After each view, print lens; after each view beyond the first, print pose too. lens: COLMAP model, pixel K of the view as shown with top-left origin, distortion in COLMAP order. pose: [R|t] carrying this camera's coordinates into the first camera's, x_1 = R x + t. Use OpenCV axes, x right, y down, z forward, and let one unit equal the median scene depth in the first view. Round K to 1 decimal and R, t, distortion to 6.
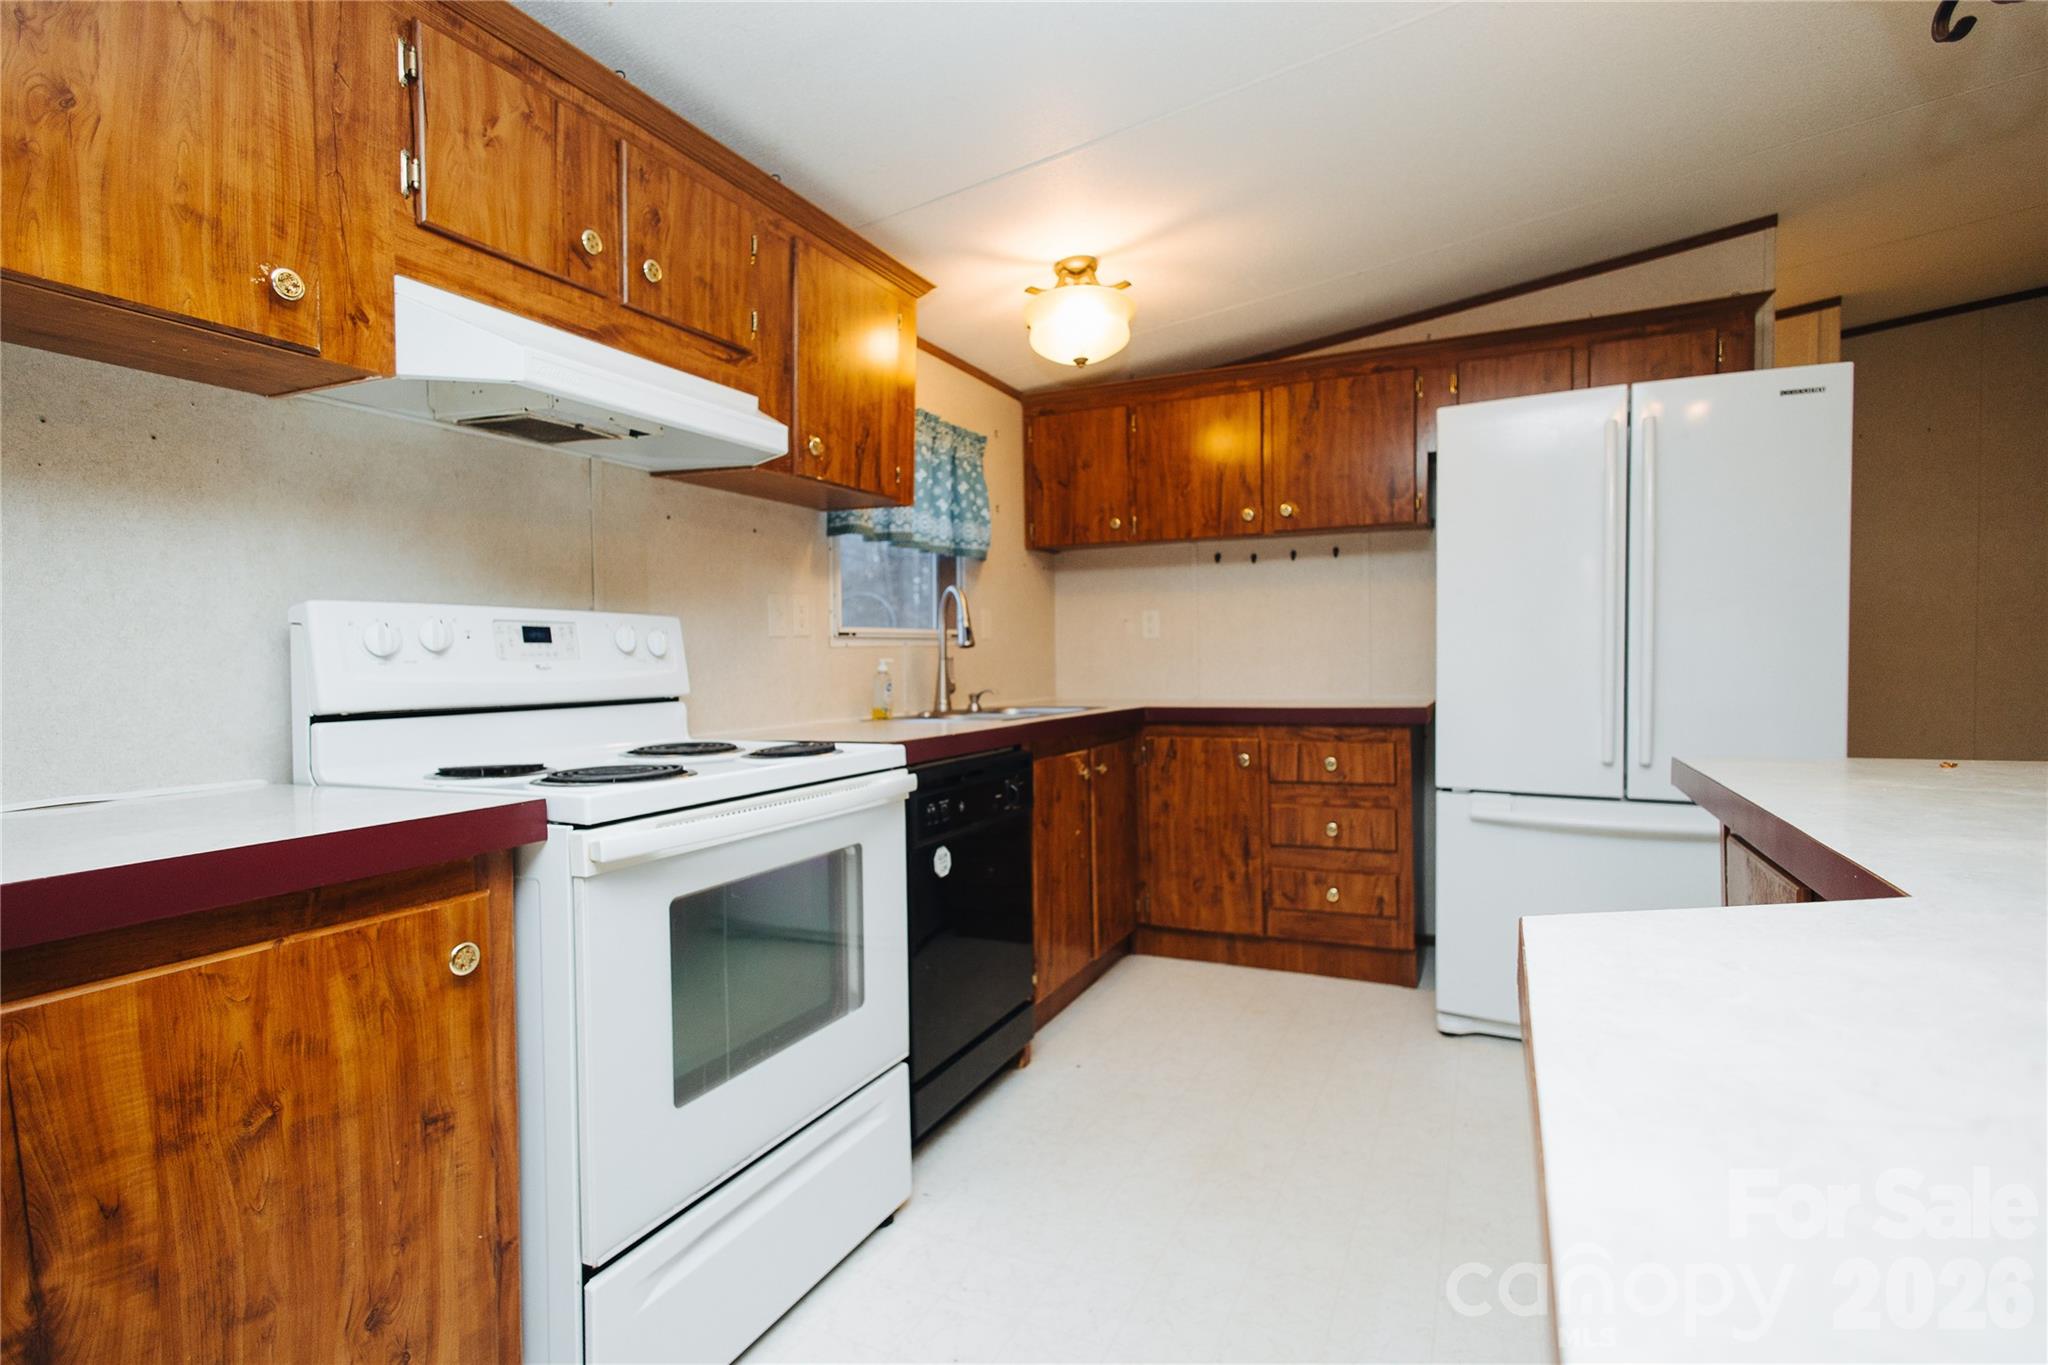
lens RADIAL K [[989.7, 0, 1021.5], [0, 989.7, 685.0], [0, 0, 1]] dist [0.013396, -0.003881]
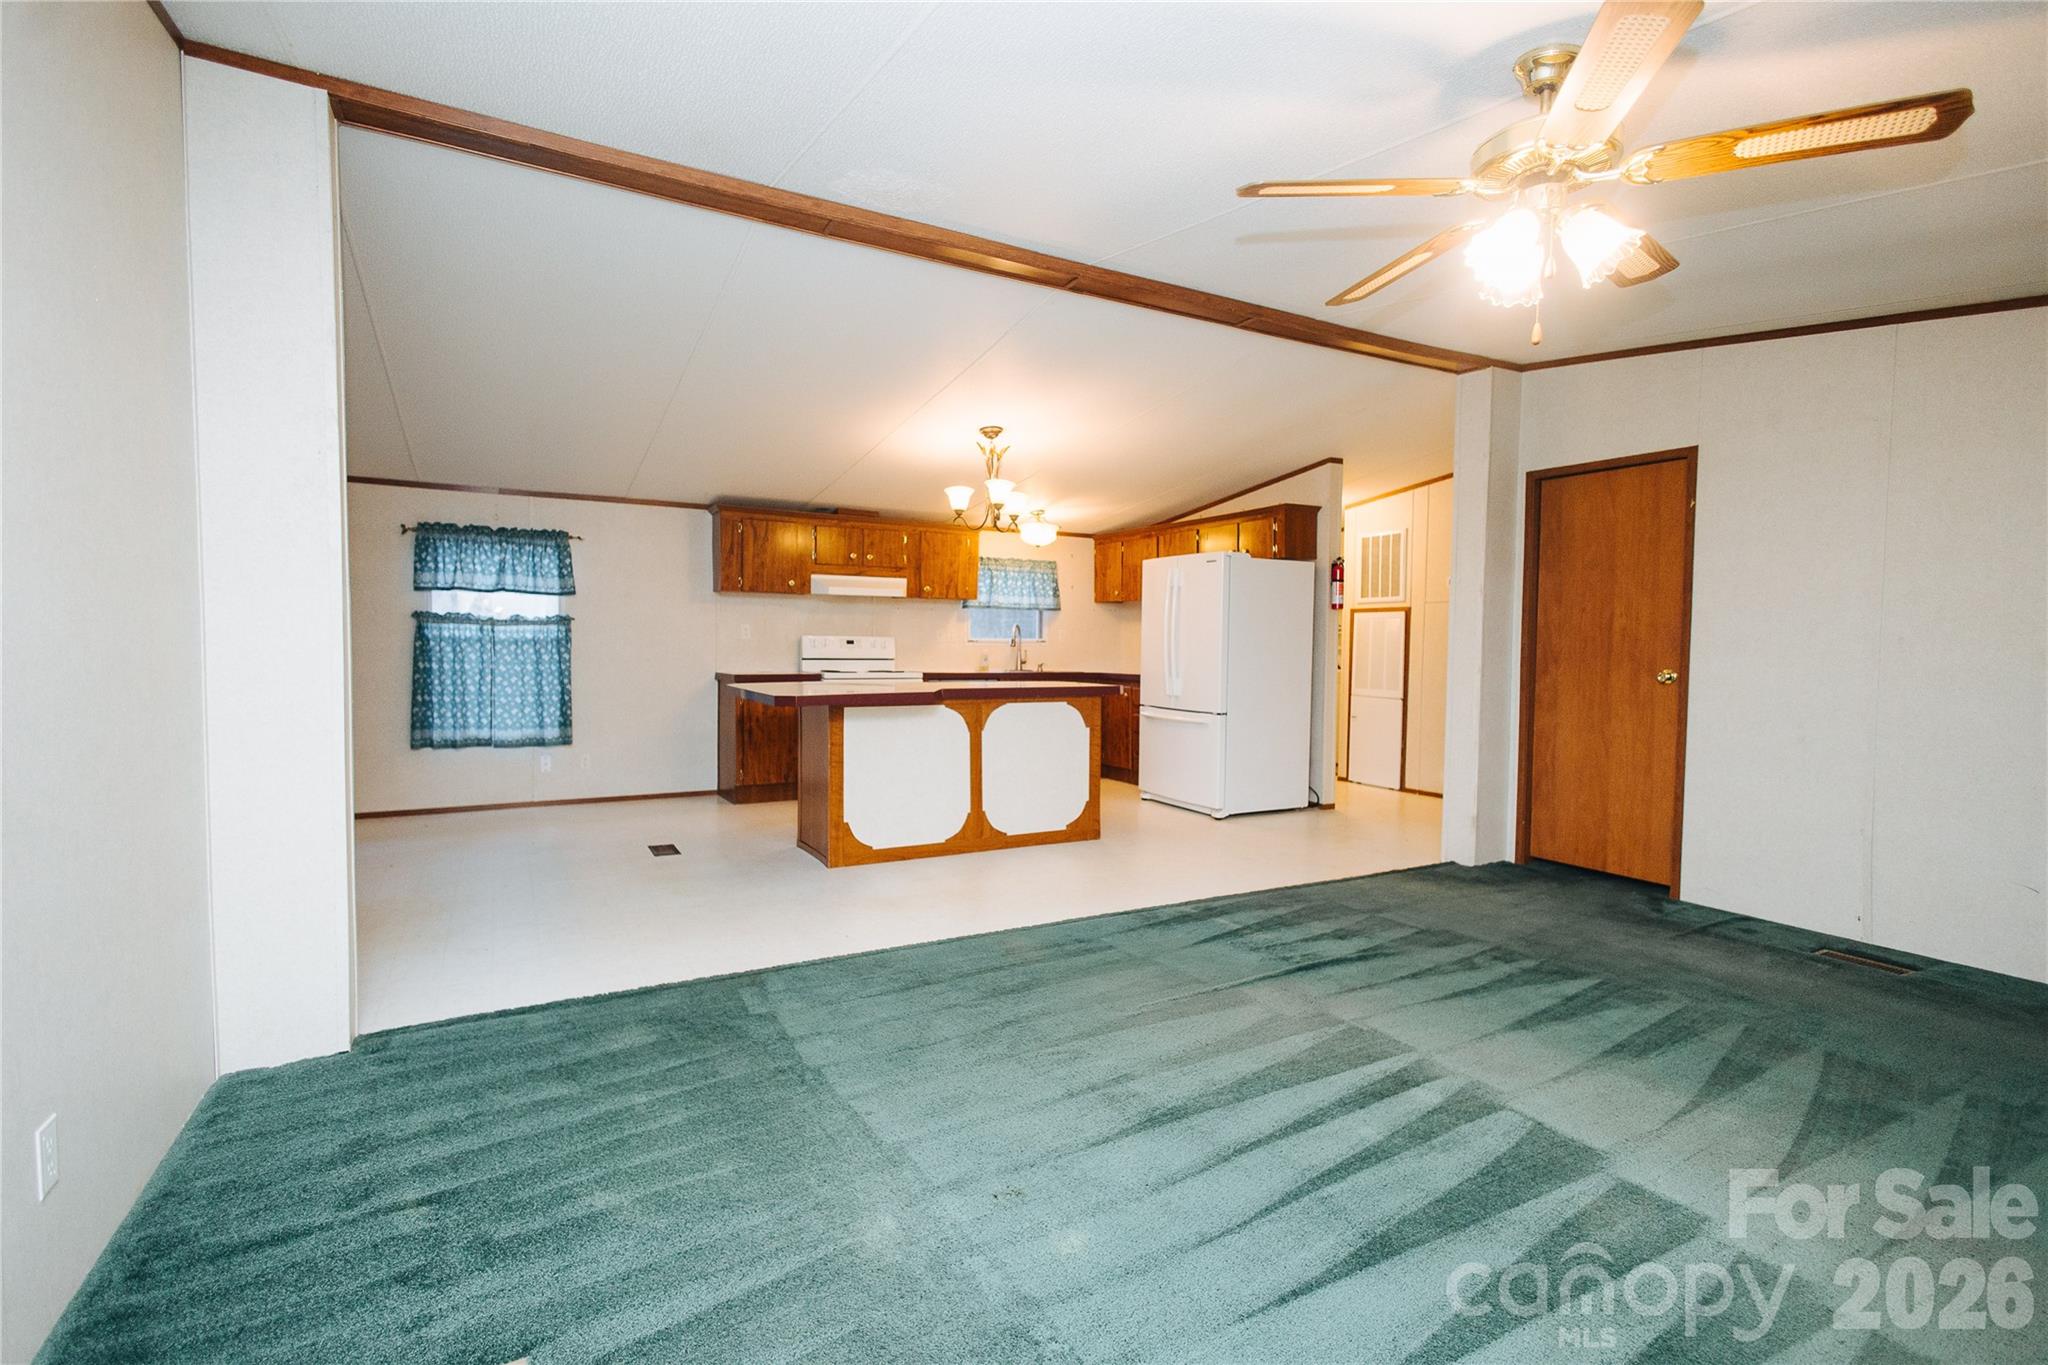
lens RADIAL K [[942.2, 0, 1026.6], [0, 942.2, 684.9], [0, 0, 1]] dist [0.013860, -0.003393]
pose [[0.816203, 0.046997, -0.575851, 1.626141], [-0.037282, 0.998893, 0.028679, -0.008247], [0.576562, -0.001939, 0.817051, -1.230303]]
